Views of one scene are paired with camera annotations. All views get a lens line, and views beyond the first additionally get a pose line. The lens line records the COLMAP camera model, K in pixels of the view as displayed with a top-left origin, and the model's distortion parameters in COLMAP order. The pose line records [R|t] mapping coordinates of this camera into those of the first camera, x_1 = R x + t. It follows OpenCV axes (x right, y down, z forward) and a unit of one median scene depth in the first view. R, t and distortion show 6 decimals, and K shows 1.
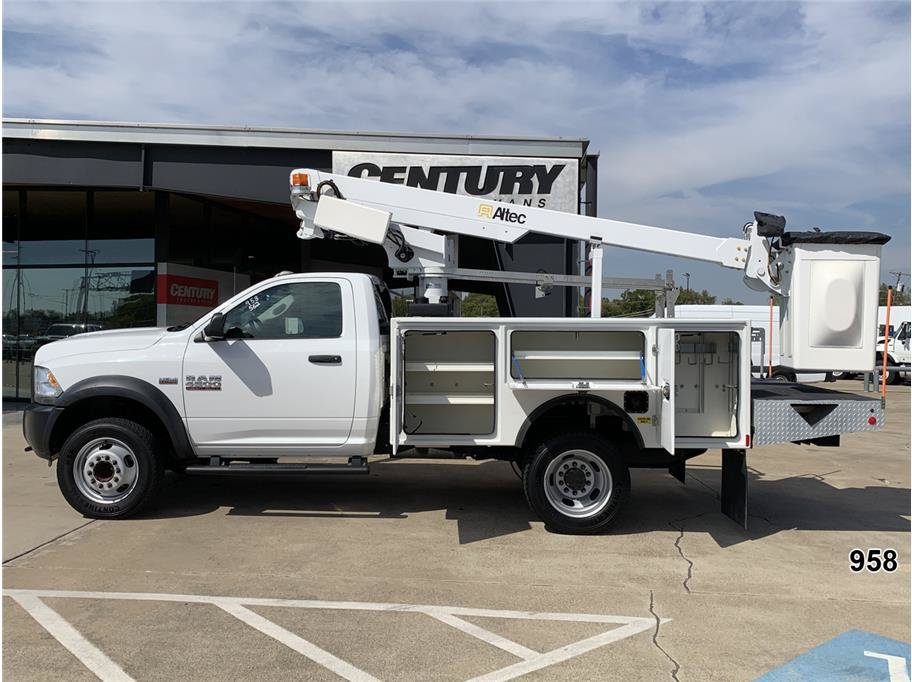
lens RADIAL K [[895.3, 0, 456.0], [0, 895.3, 341.0], [0, 0, 1]] dist [0.132845, -0.382512]
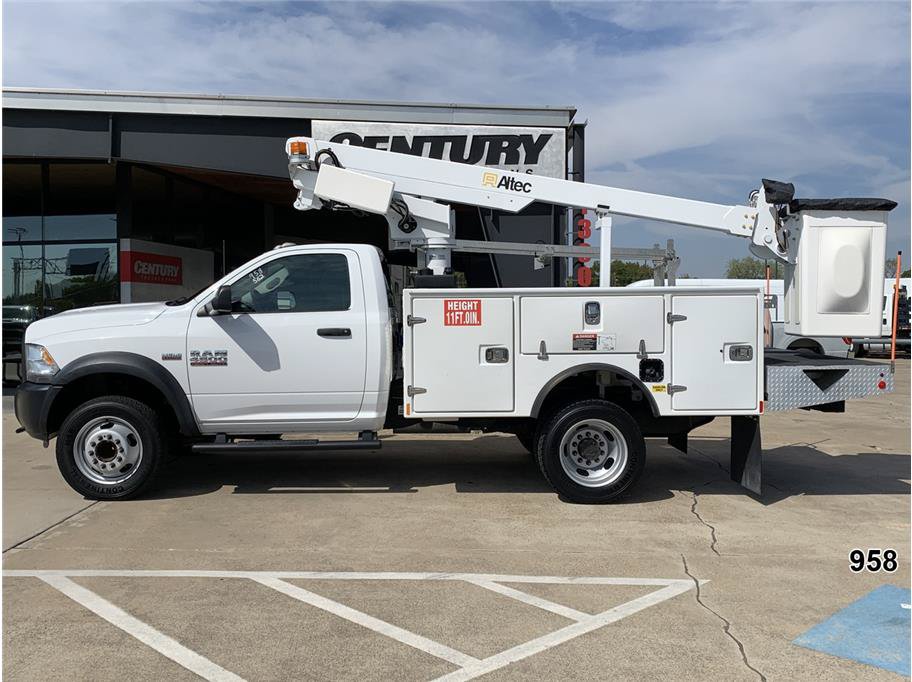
lens RADIAL K [[924.4, 0, 456.0], [0, 924.4, 341.0], [0, 0, 1]] dist [0.143010, -0.433449]
pose [[0.998244, -0.013976, 0.057569, -0.068746], [0.012748, 0.999684, 0.021649, 0.009250], [-0.057853, -0.020877, 0.998107, -0.014765]]
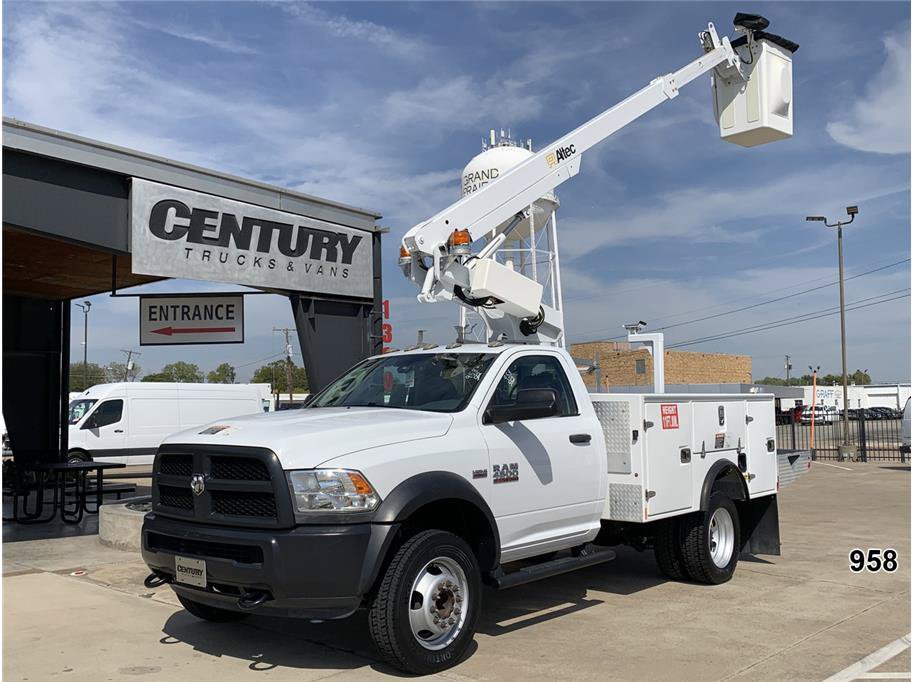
lens RADIAL K [[924.4, 0, 456.0], [0, 924.4, 341.0], [0, 0, 1]] dist [0.143010, -0.433449]
pose [[0.596309, 0.042310, 0.801640, -0.955995], [0.023449, 0.997266, -0.070078, -0.015359], [-0.802413, 0.060586, 0.593686, 0.503390]]
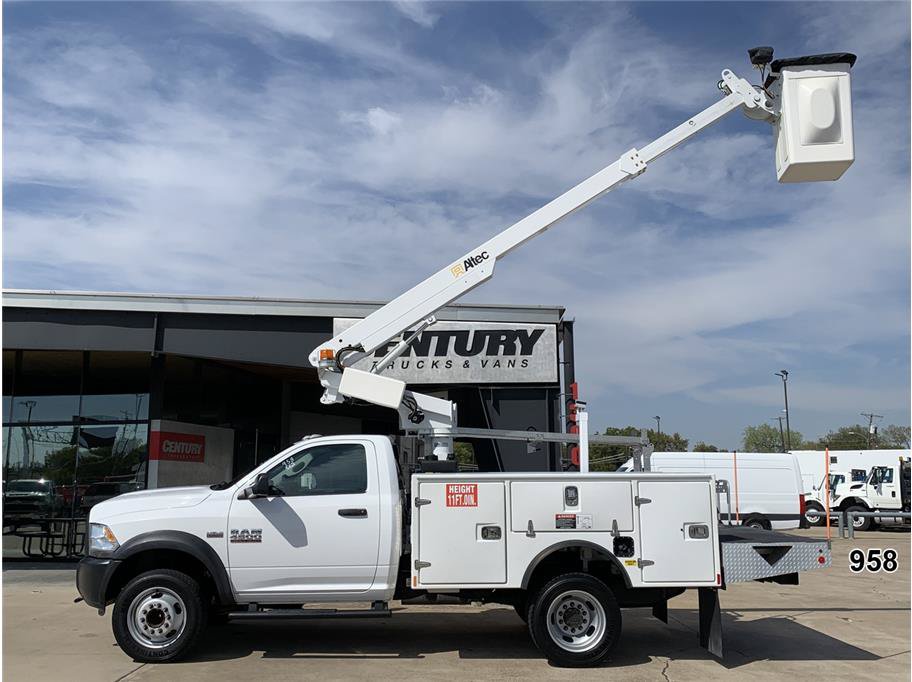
lens RADIAL K [[962.1, 0, 454.8], [0, 962.1, 304.3], [0, 0, 1]] dist [0.154780, -0.478549]
pose [[0.998893, -0.004280, 0.046856, -0.069688], [0.012976, 0.982291, -0.186912, -0.007440], [-0.045226, 0.187313, 0.981259, -0.261876]]
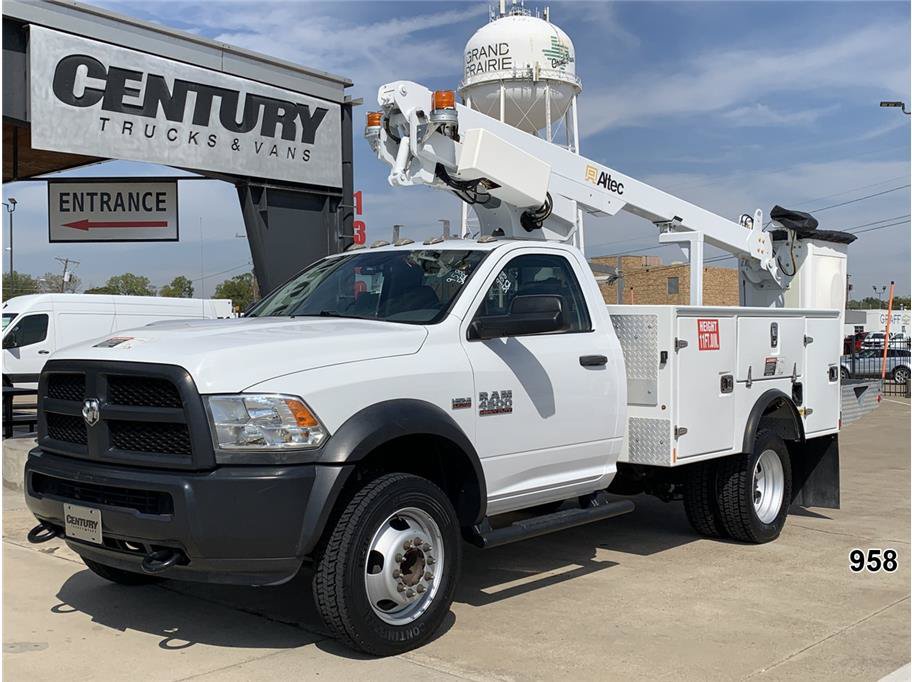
lens RADIAL K [[1082.0, 0, 453.7], [0, 1082.0, 349.2], [0, 0, 1]] dist [0.194402, -0.638516]
pose [[0.598227, -0.021459, 0.801040, -0.882211], [0.013426, 0.999769, 0.016756, -0.005071], [-0.801214, 0.000731, 0.598377, 0.538244]]
